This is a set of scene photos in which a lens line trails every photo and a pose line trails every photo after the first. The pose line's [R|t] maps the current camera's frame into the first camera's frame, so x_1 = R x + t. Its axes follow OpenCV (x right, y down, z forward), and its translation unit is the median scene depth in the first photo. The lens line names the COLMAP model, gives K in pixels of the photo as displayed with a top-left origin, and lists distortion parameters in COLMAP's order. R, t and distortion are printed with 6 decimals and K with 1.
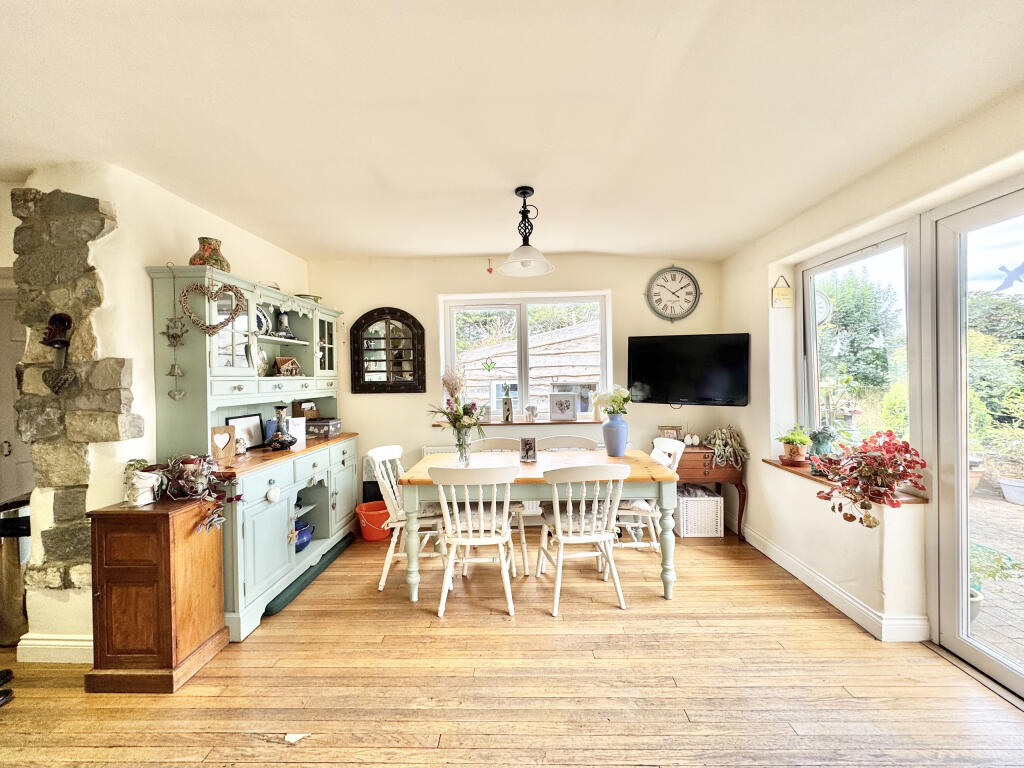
lens RADIAL K [[407.5, 0, 511.6], [0, 407.5, 382.7], [0, 0, 1]] dist [-0.000836, 0.000182]
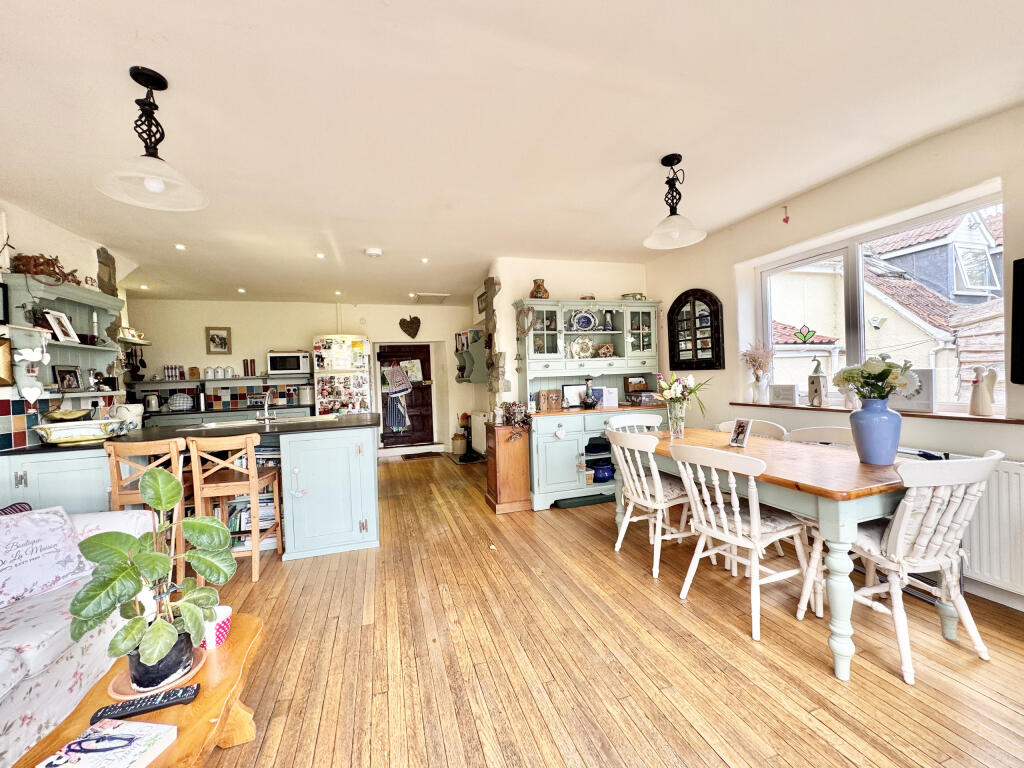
lens RADIAL K [[407.5, 0, 511.6], [0, 407.5, 382.7], [0, 0, 1]] dist [-0.000836, 0.000182]
pose [[0.335133, 0.023422, -0.941880, 0.727680], [0.017816, 0.999355, 0.031191, 0.022665], [0.942002, -0.027233, 0.334500, 0.263340]]
